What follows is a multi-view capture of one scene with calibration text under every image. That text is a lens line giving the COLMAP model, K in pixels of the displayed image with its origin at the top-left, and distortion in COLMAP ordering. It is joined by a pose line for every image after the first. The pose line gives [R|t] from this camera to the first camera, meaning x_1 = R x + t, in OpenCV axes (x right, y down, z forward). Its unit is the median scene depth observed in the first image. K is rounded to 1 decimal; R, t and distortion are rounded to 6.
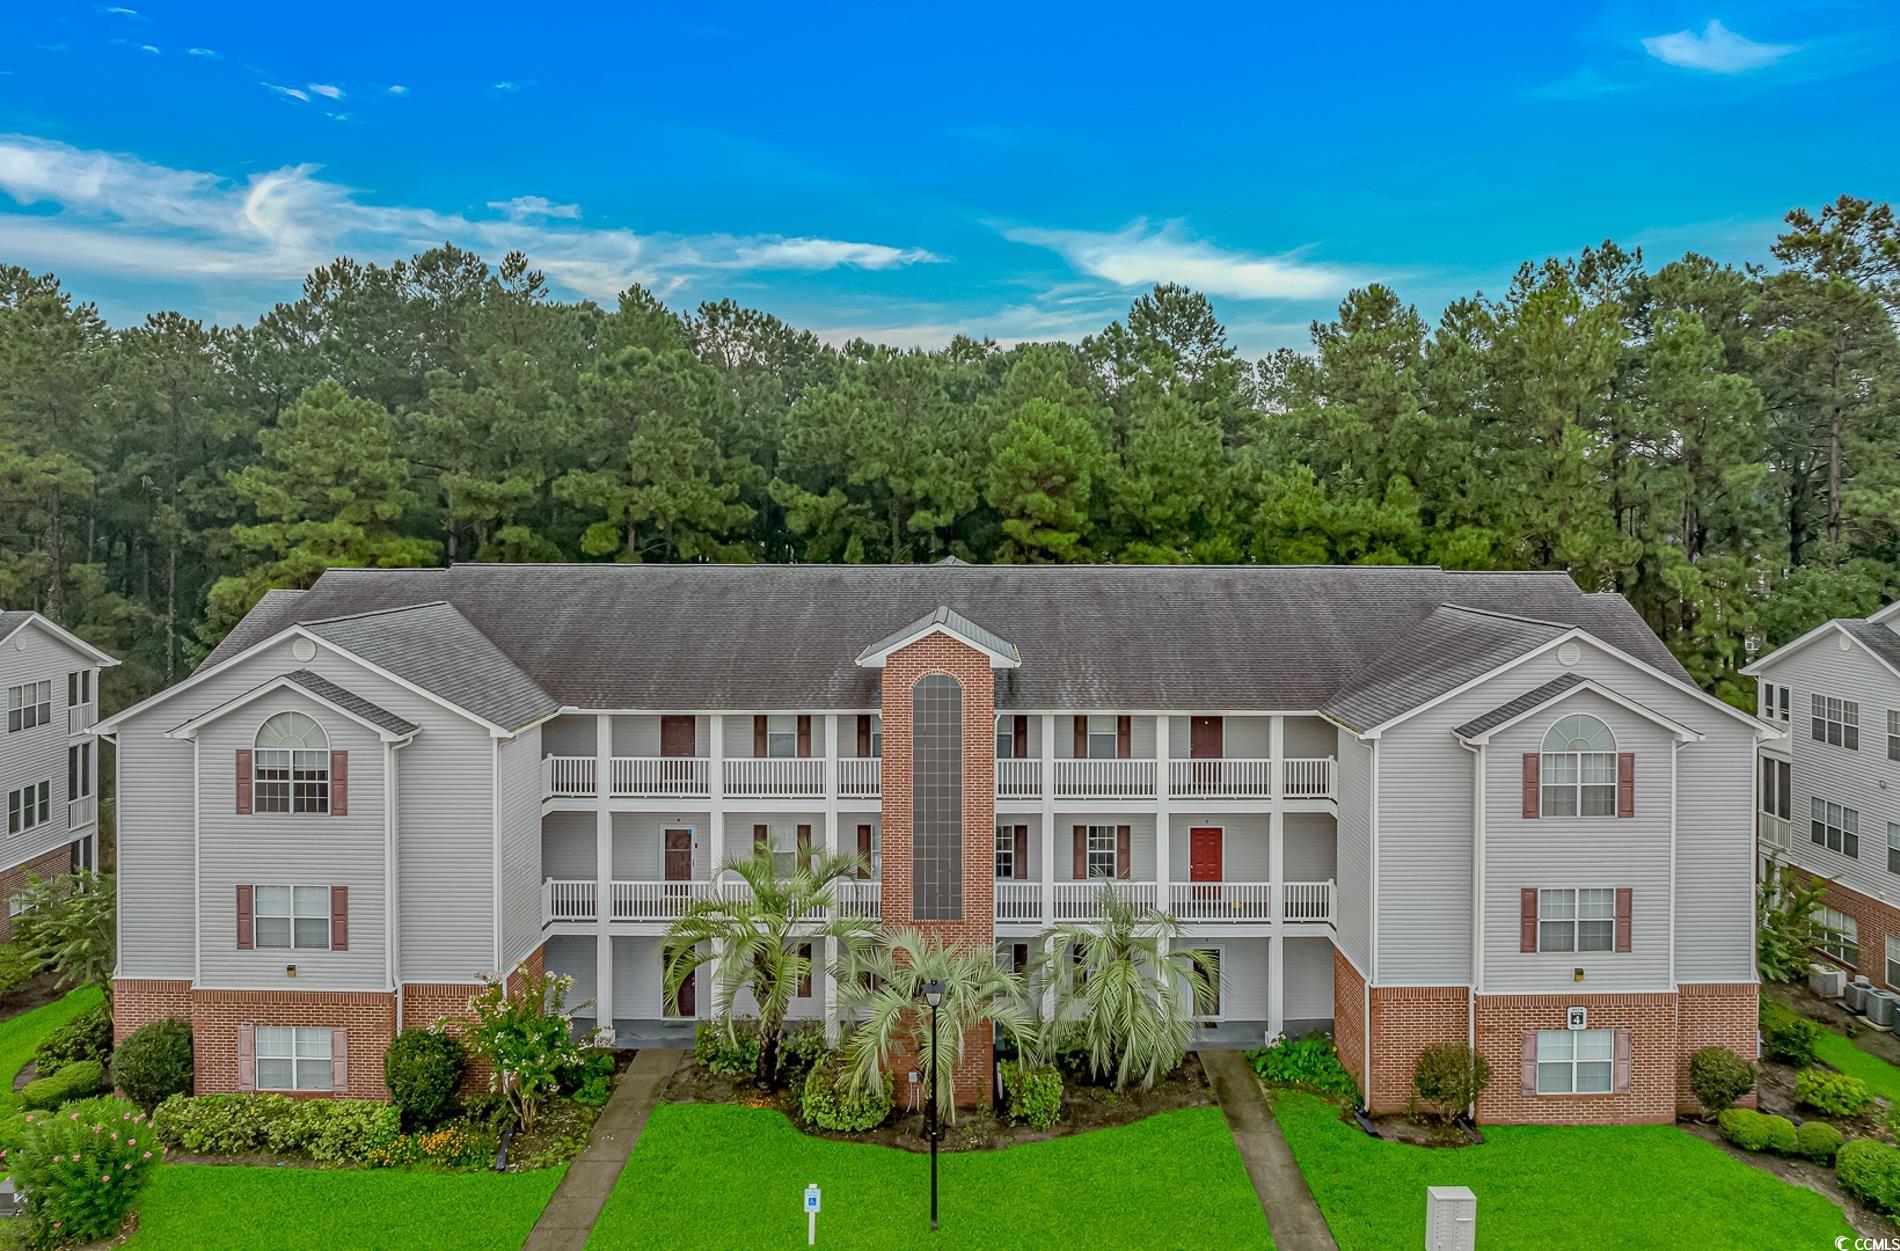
lens RADIAL K [[1300.8, 0, 947.4], [0, 1300.8, 523.4], [0, 0, 1]] dist [-0.037533, 0.029155]
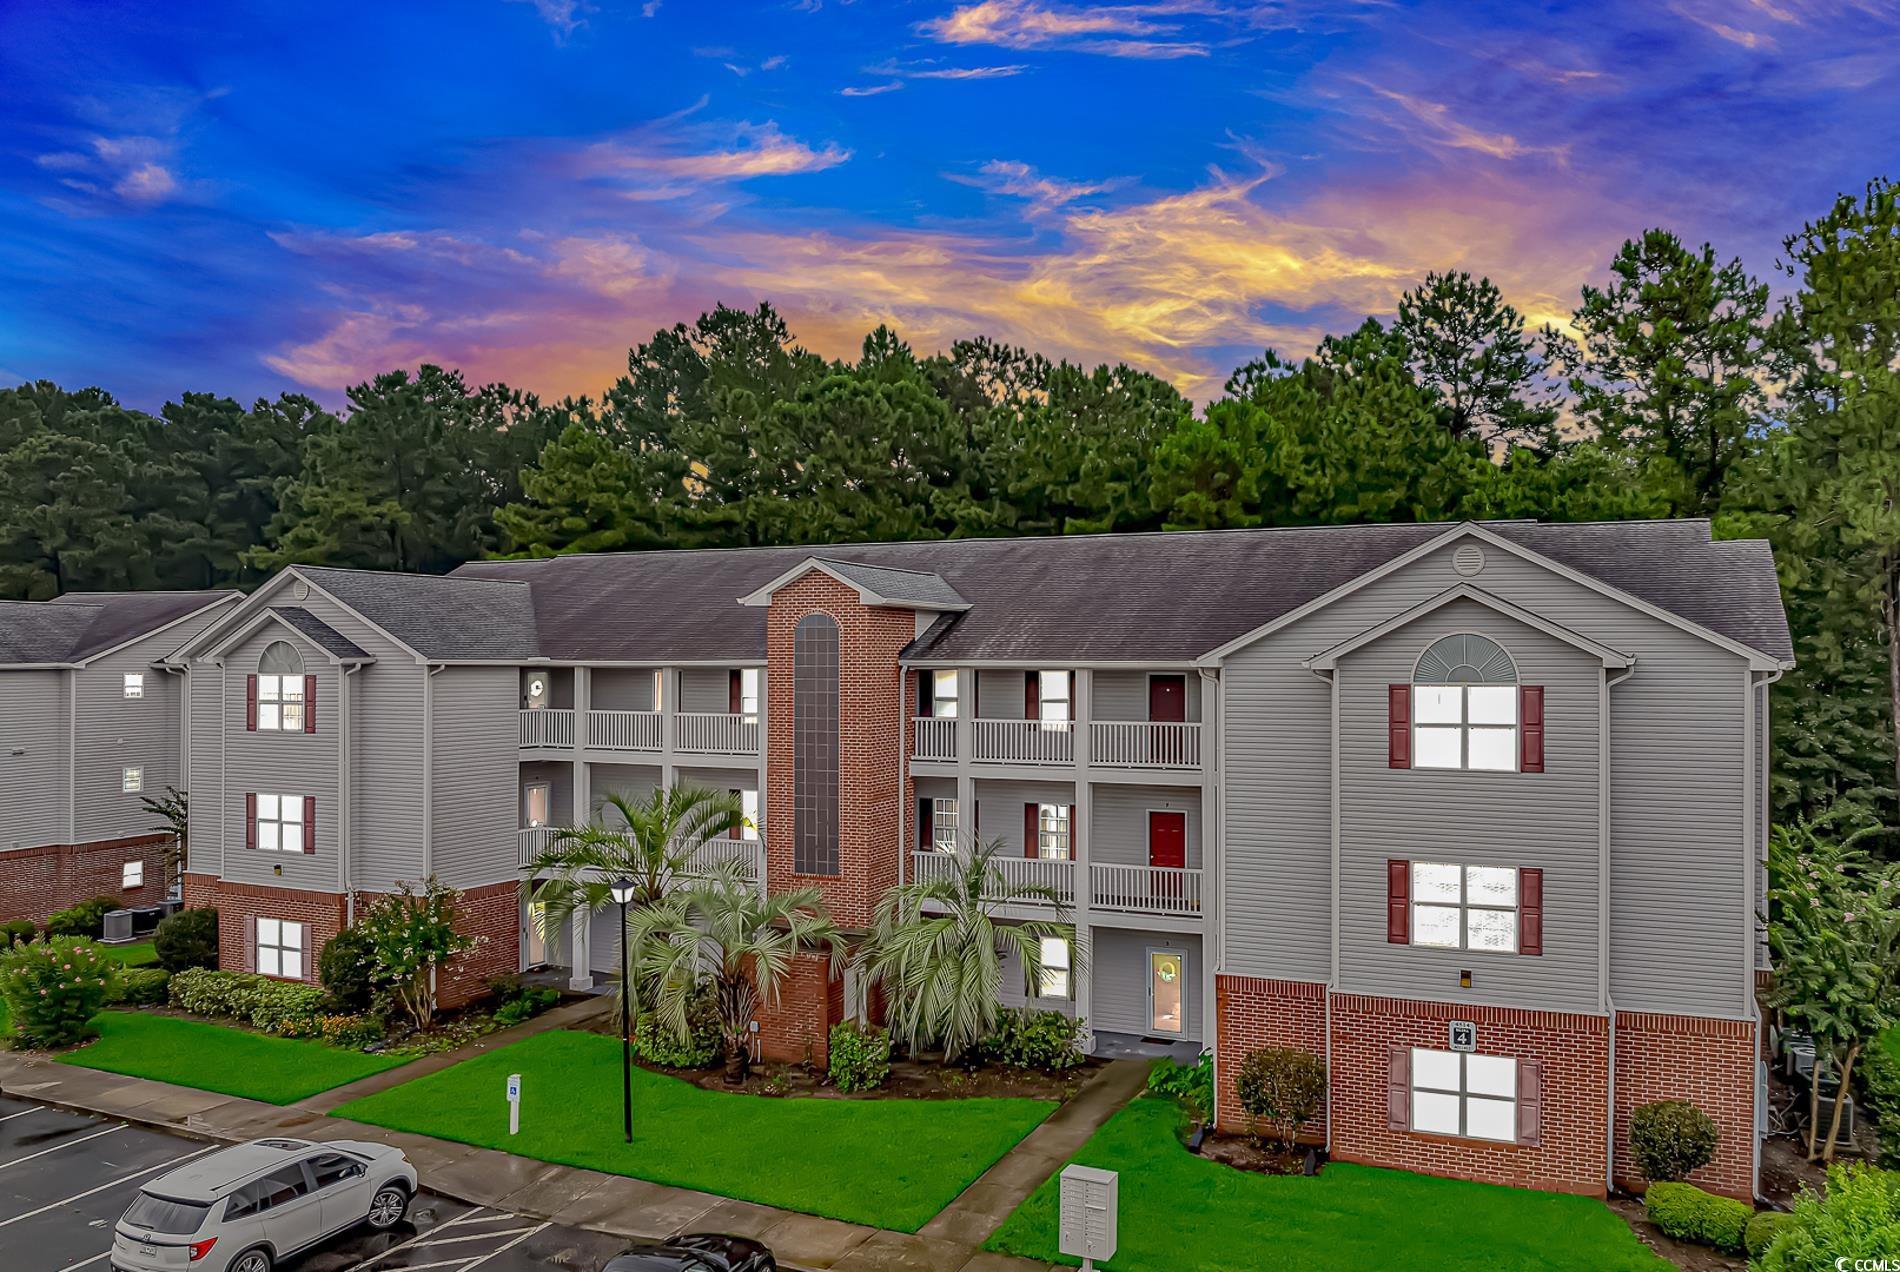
lens RADIAL K [[1338.2, 0, 950.0], [0, 1338.2, 636.0], [0, 0, 1]] dist [-0.002722, 0.002850]
pose [[0.916274, -0.002890, -0.400541, 0.500475], [-0.000929, 0.999956, -0.009340, 0.149155], [0.400550, 0.008930, 0.916231, 0.151203]]
